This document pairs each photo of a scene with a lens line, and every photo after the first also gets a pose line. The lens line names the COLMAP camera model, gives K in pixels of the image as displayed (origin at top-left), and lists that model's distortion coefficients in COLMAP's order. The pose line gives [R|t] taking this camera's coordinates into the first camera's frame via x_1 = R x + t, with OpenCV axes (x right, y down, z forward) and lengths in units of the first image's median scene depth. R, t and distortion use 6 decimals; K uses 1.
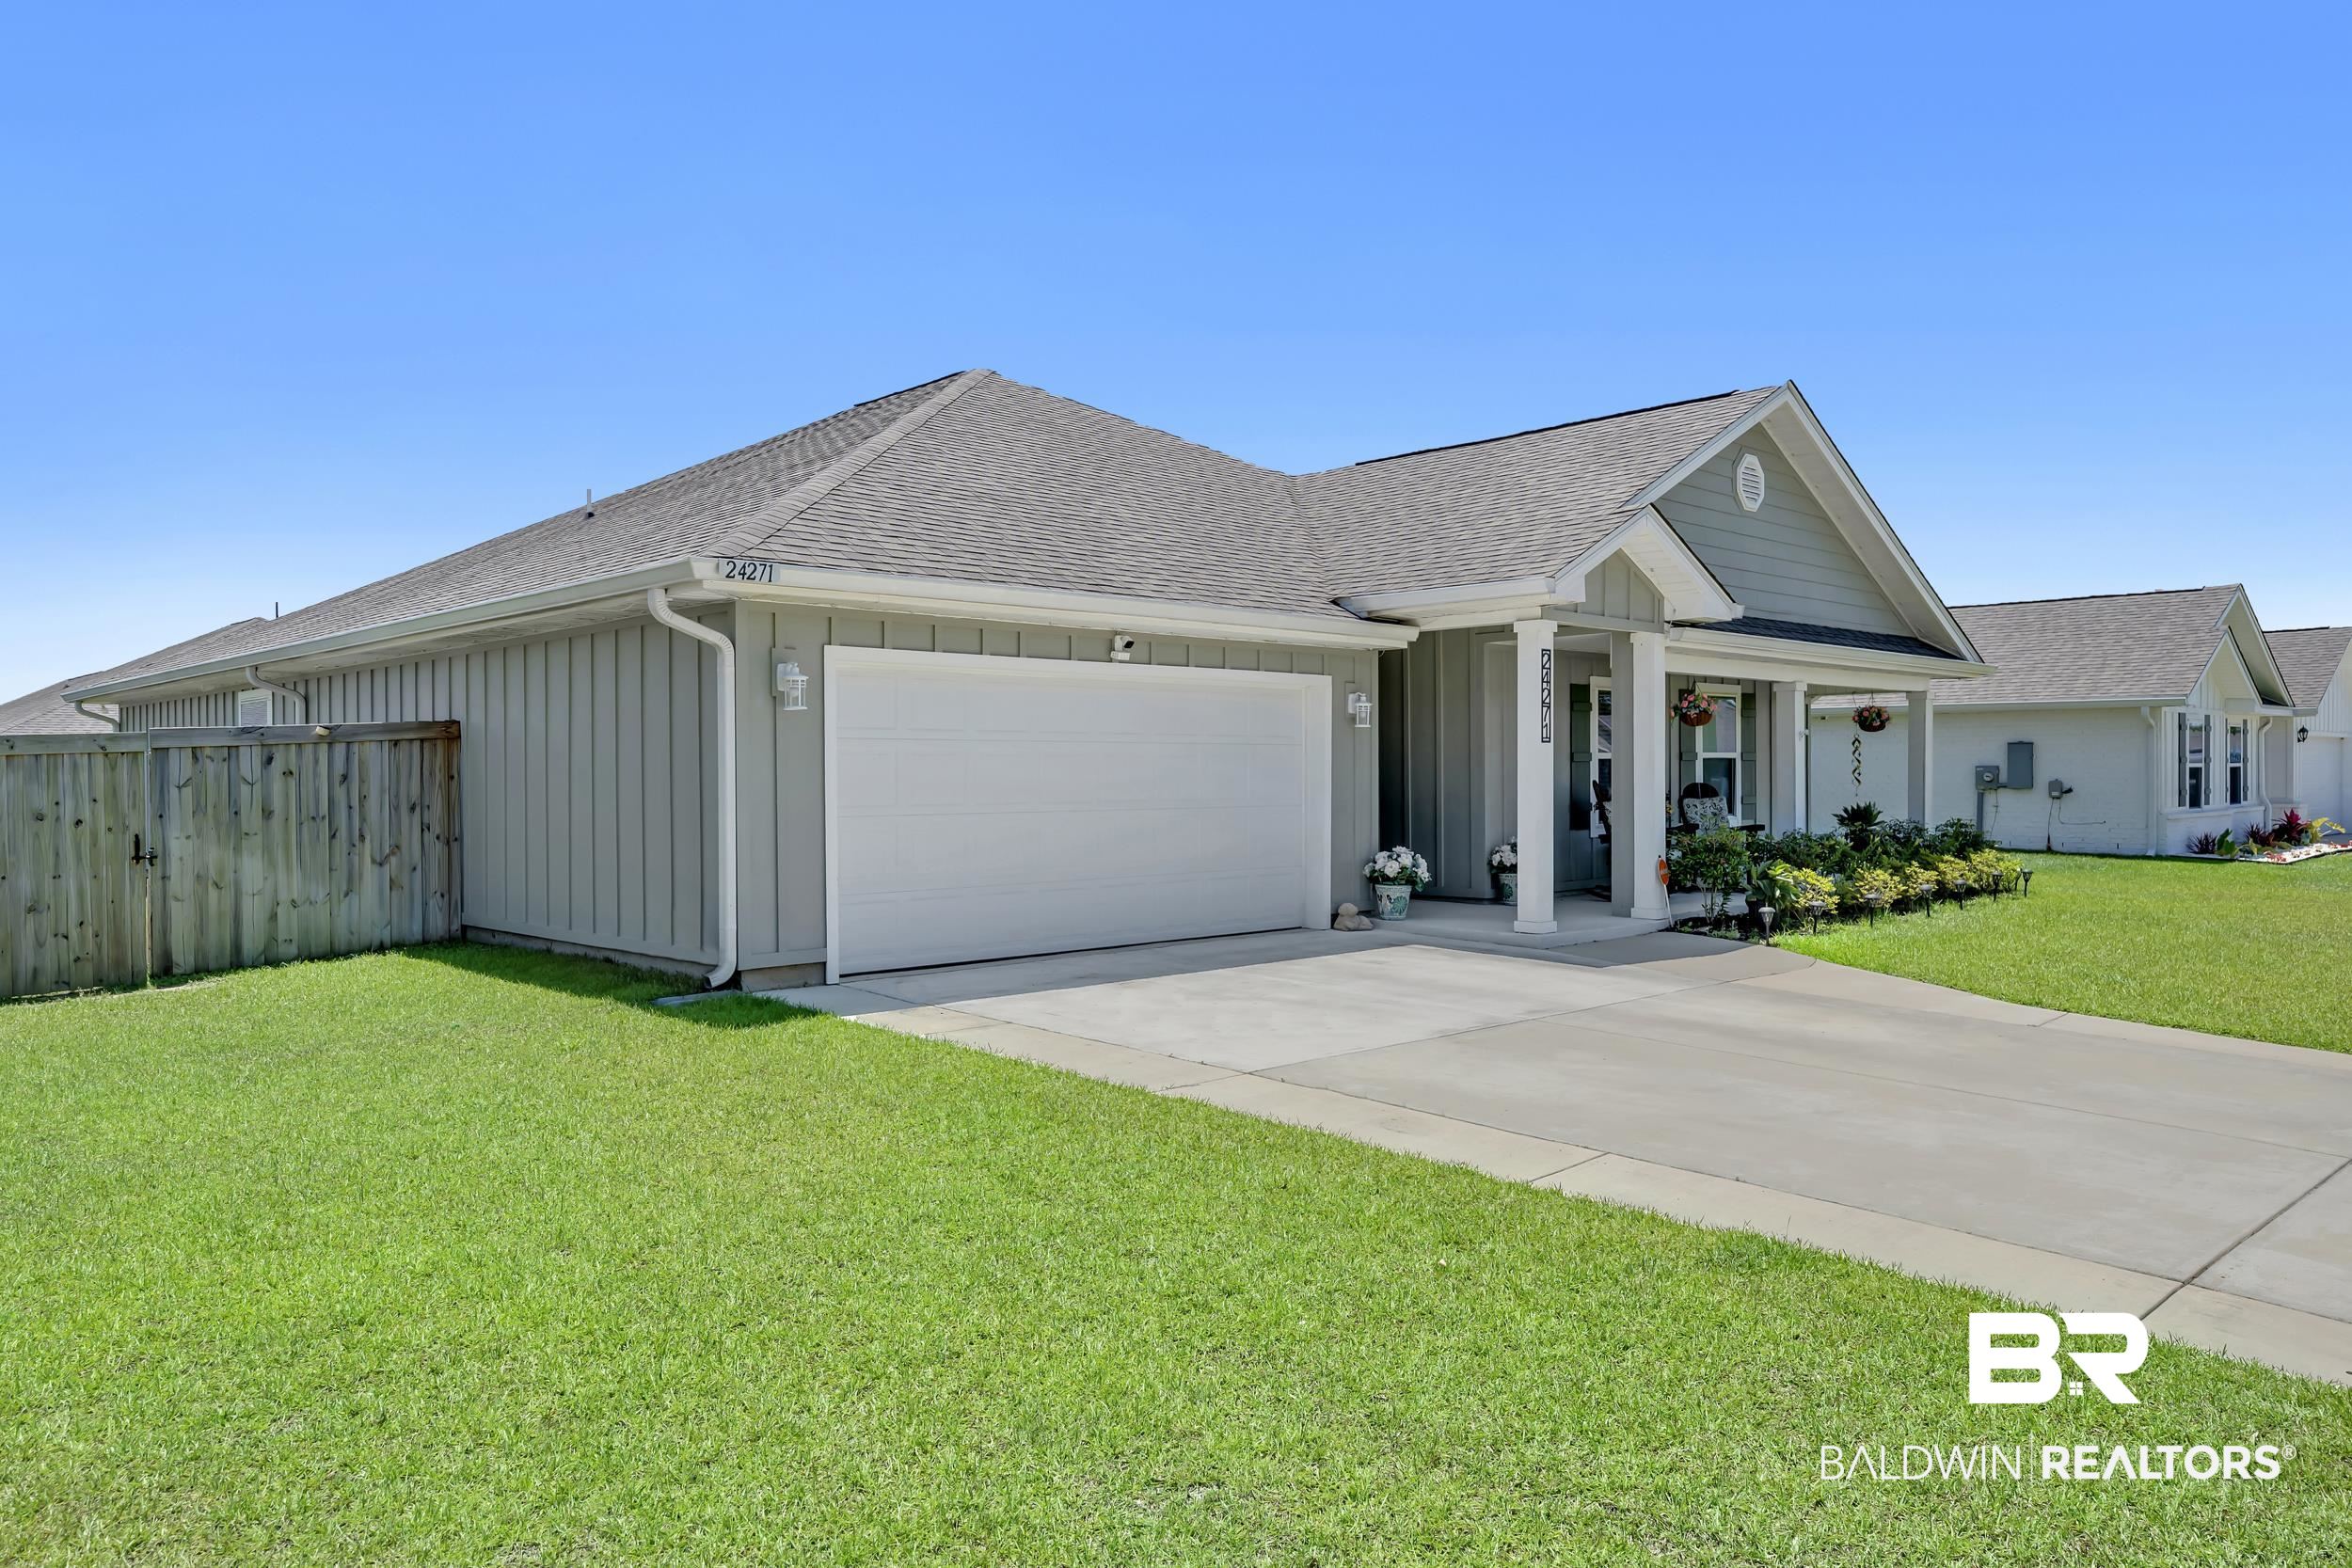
lens RADIAL K [[1546.2, 0, 1177.7], [0, 1546.2, 775.3], [0, 0, 1]] dist [-0.007179, 0.001882]
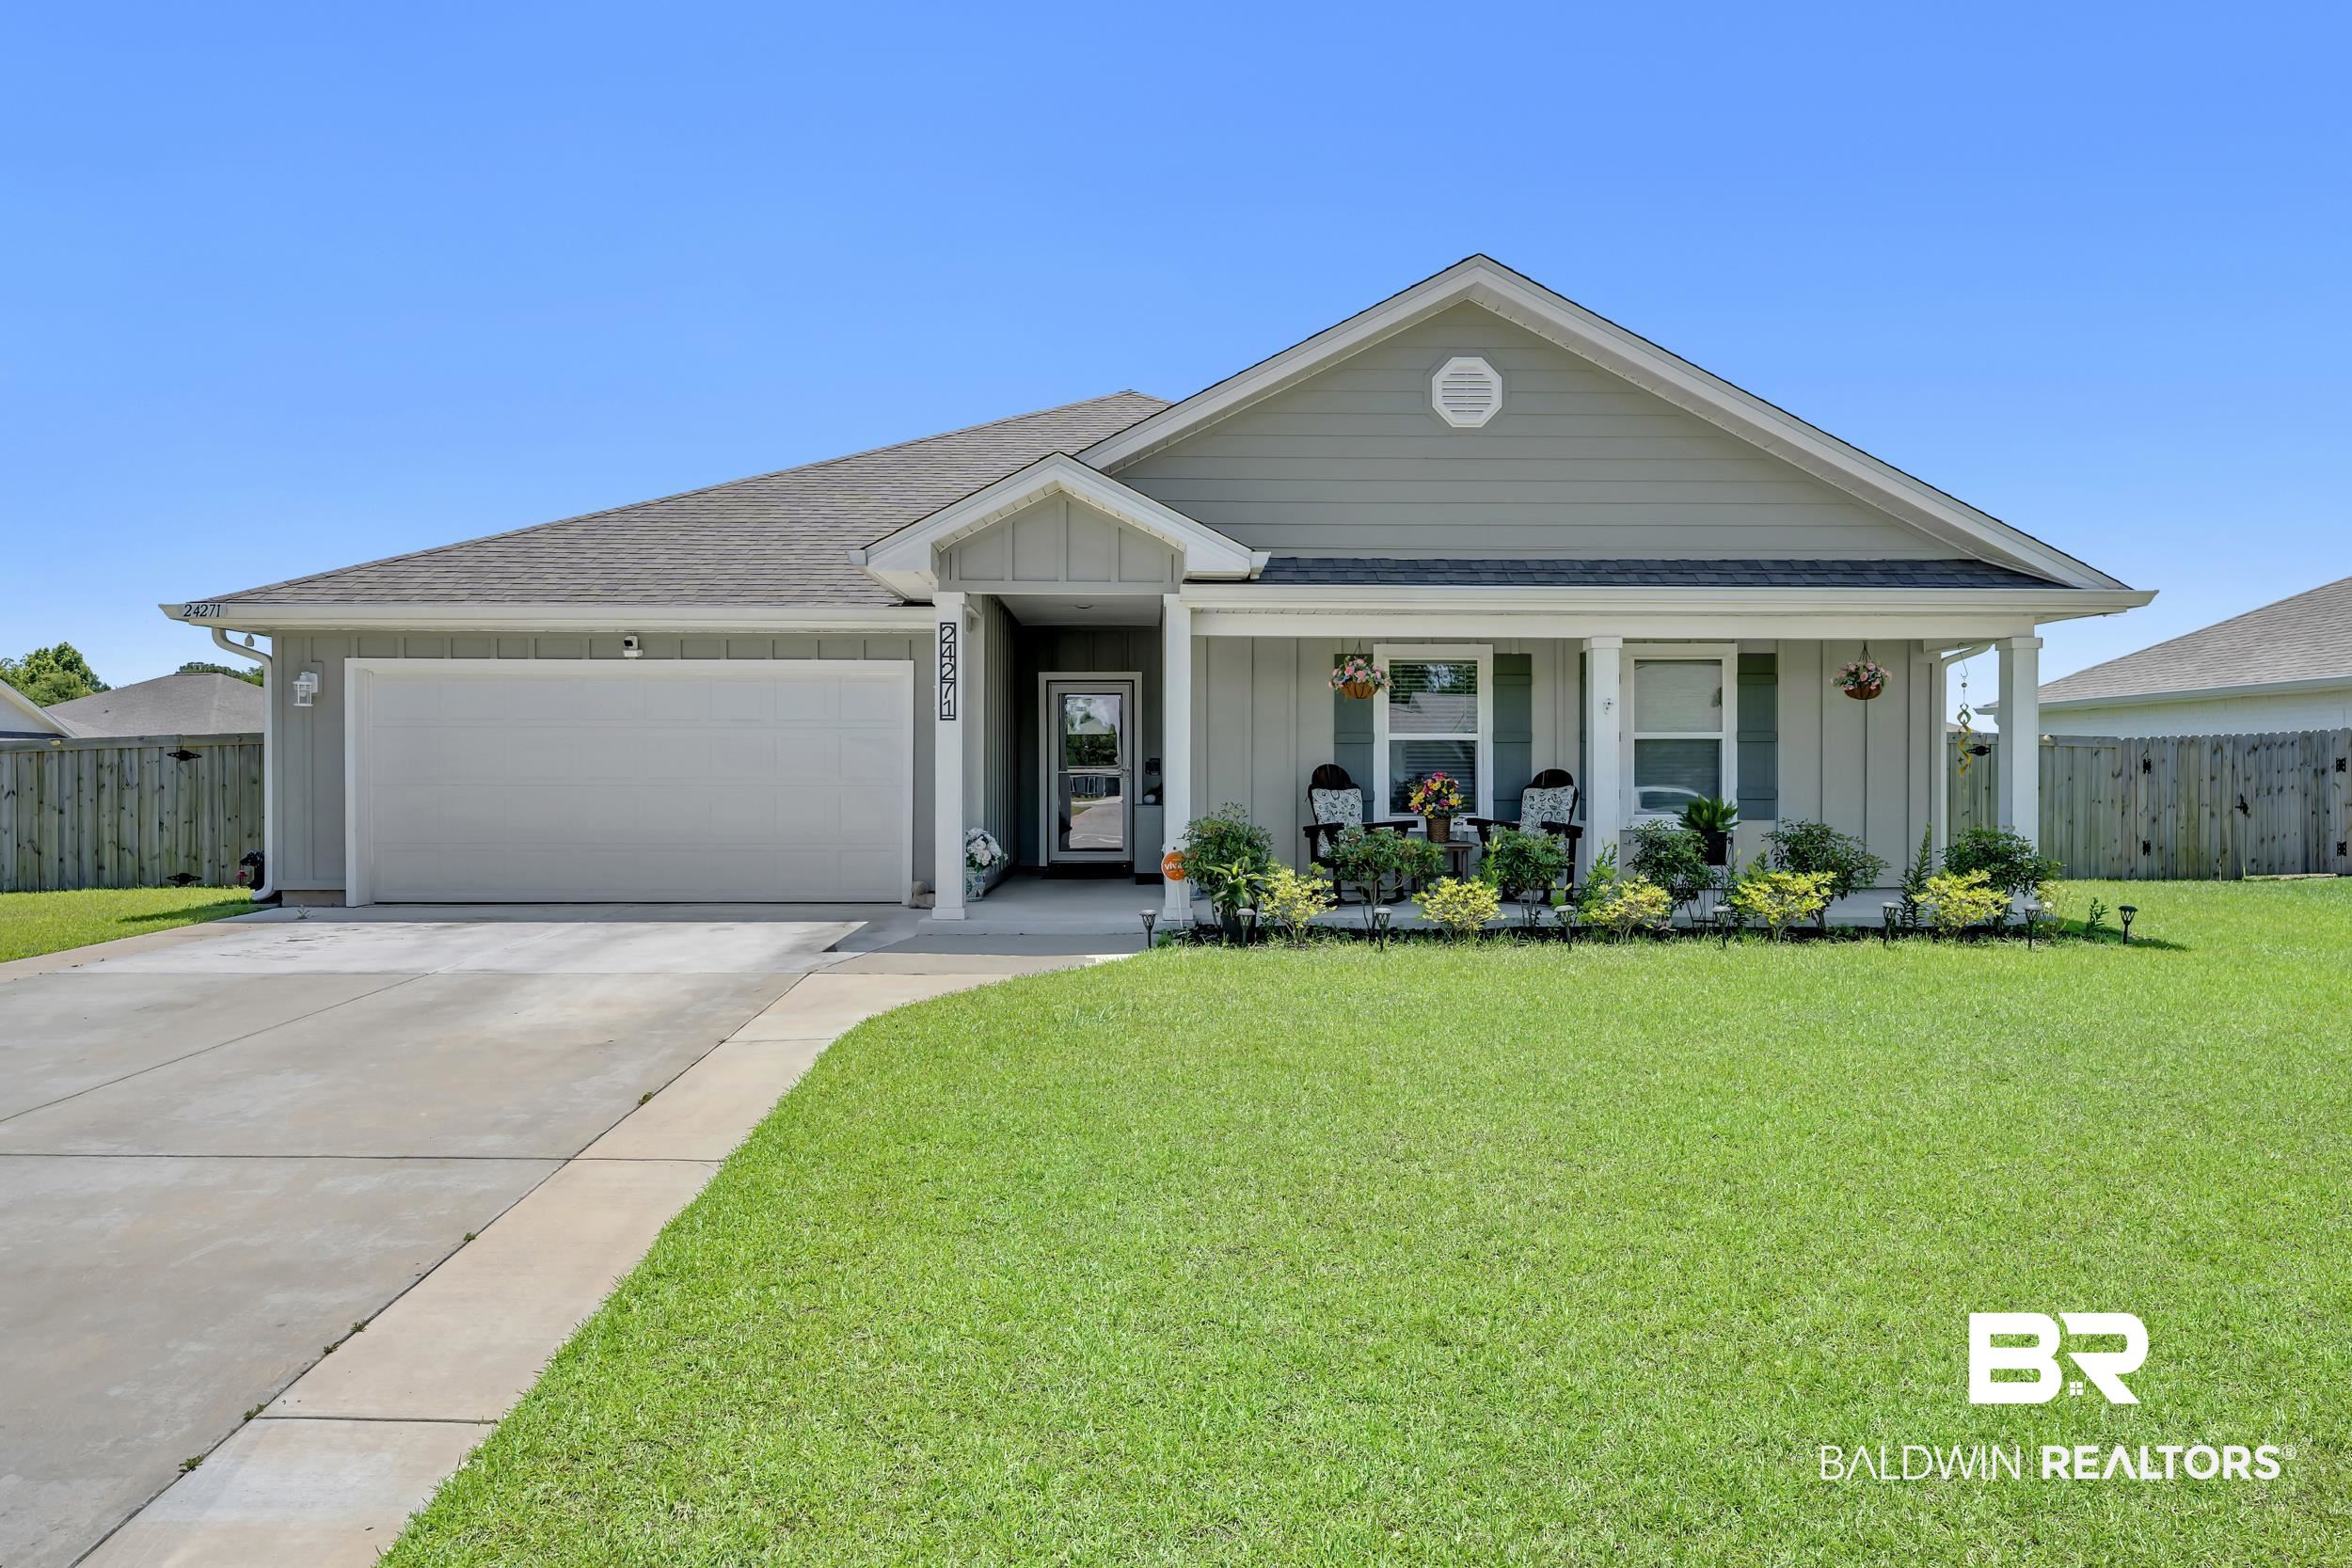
lens RADIAL K [[1424.5, 0, 1164.7], [0, 1424.5, 785.7], [0, 0, 1]] dist [-0.004060, -0.009072]
pose [[0.756267, 0.010128, -0.654185, 0.762221], [-0.005339, 0.999942, 0.009309, 0.008452], [0.654241, -0.003547, 0.756278, 0.352044]]
